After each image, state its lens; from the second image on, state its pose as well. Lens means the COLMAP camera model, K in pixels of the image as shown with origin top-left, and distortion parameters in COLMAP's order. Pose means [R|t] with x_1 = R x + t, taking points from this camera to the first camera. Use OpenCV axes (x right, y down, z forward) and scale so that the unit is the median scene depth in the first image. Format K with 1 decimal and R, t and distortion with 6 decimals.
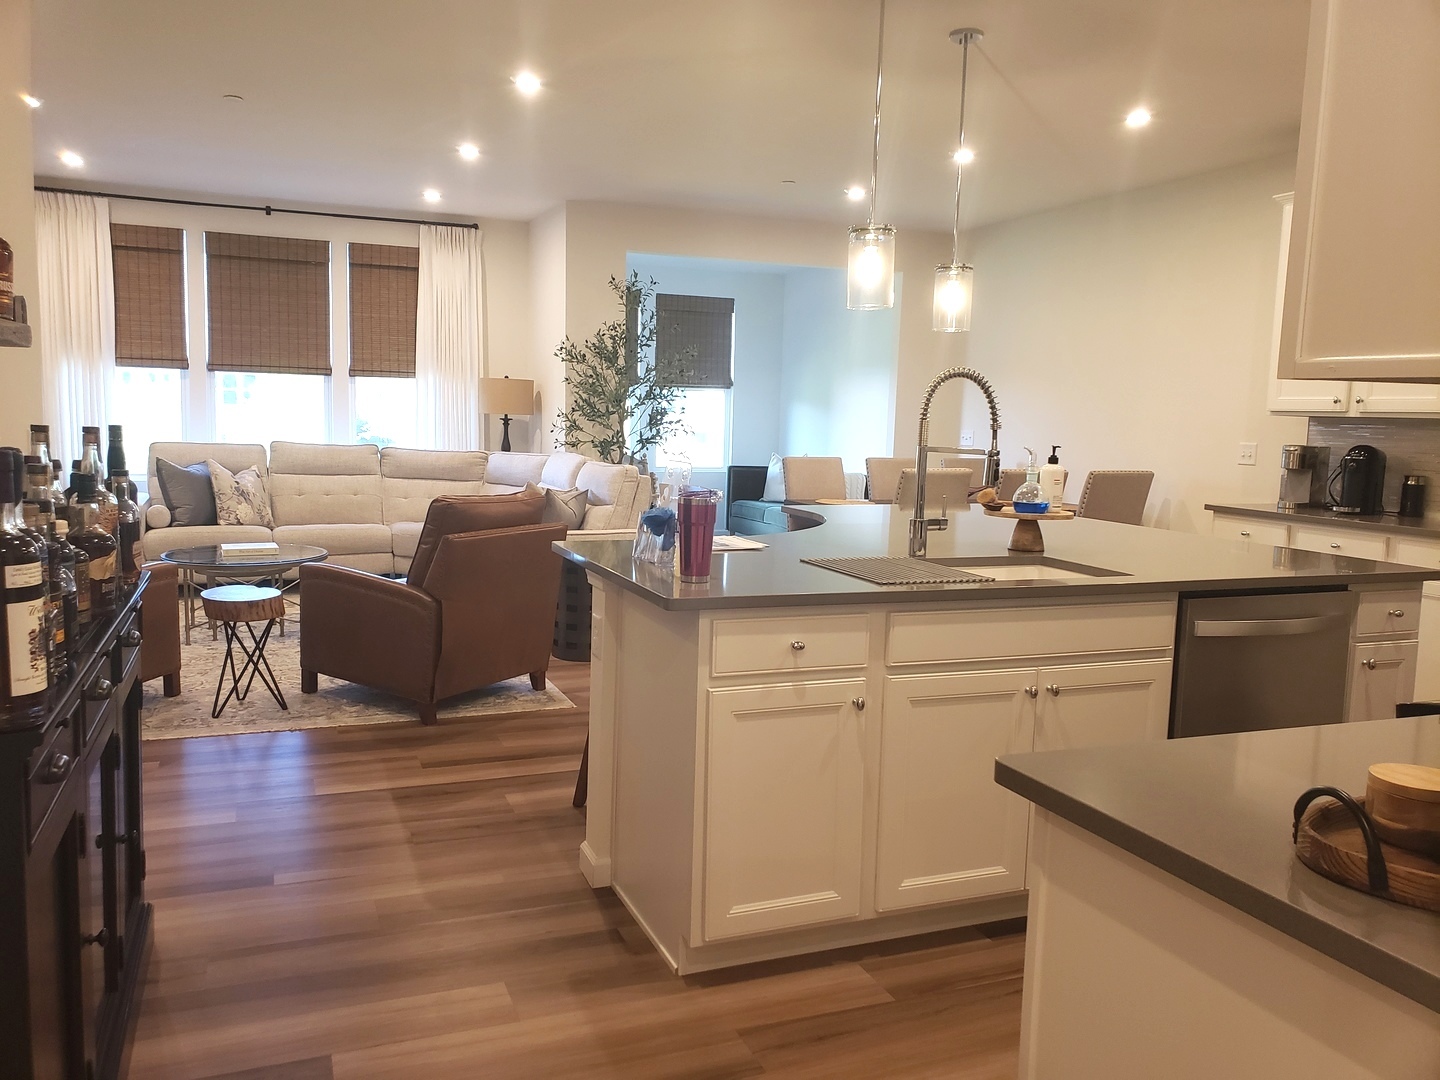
lens RADIAL K [[1116.4, 0, 698.6], [0, 1116.4, 534.4], [0, 0, 1]] dist [0.230476, -0.552467]
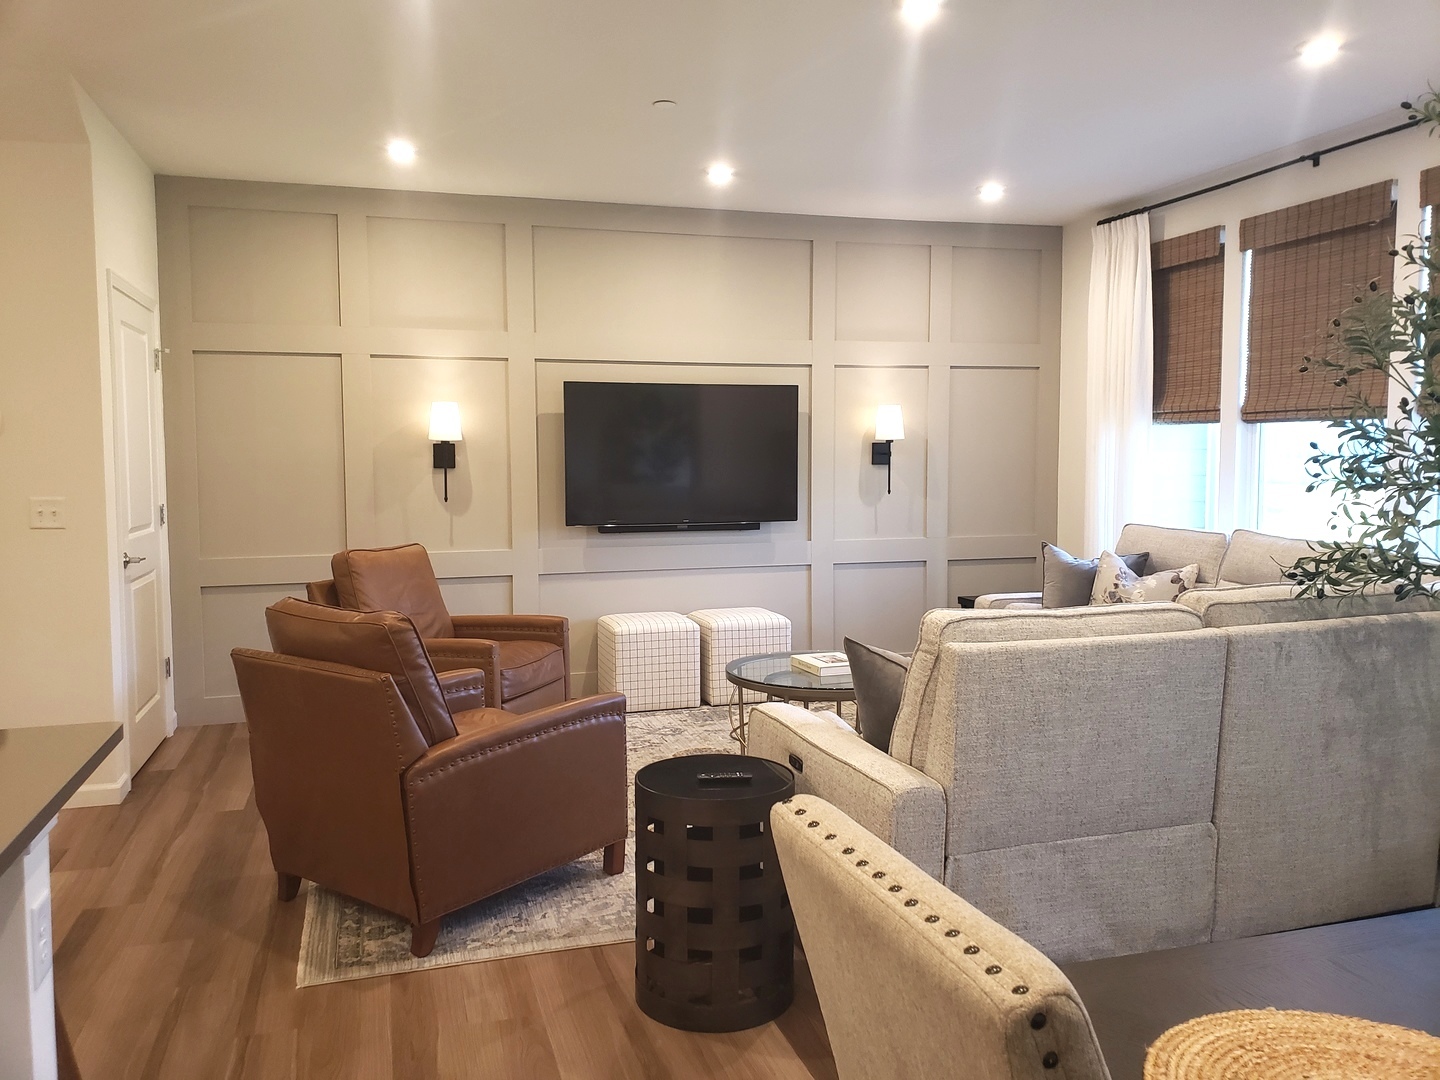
lens RADIAL K [[1128.9, 0, 720.0], [0, 1128.9, 540.0], [0, 0, 1]] dist [0.007585, -0.007435]
pose [[-0.073387, 0.050501, -0.996024, 0.314971], [-0.097713, 0.993548, 0.057575, -0.094203], [0.992505, 0.101550, -0.067979, 0.854885]]
